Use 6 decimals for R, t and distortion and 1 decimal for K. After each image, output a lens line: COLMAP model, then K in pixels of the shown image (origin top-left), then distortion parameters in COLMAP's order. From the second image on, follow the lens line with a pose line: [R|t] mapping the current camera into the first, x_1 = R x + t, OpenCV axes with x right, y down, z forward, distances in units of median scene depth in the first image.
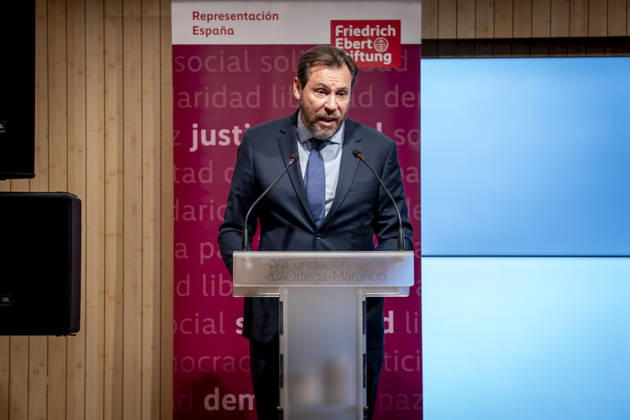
lens RADIAL K [[3307.1, 0, 319.3], [0, 3307.1, 206.3], [0, 0, 1]] dist [1.097337, 0.000000]
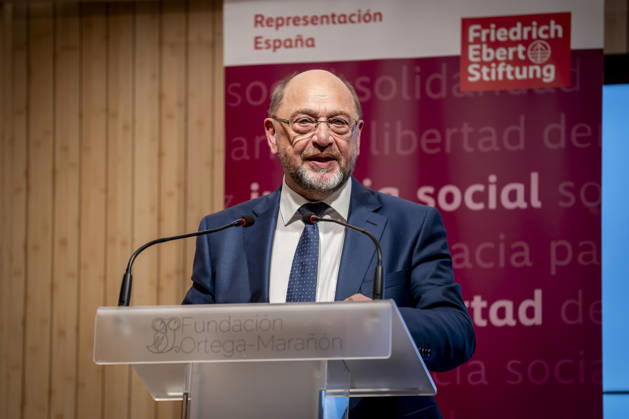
lens RADIAL K [[3301.8, 0, 335.6], [0, 3301.8, 267.9], [0, 0, 1]] dist [1.097337, 0.000000]
pose [[0.967201, -0.026841, -0.252589, 0.141348], [0.000305, 0.994524, -0.104511, 0.059368], [0.254010, 0.101006, 0.961913, 0.379396]]
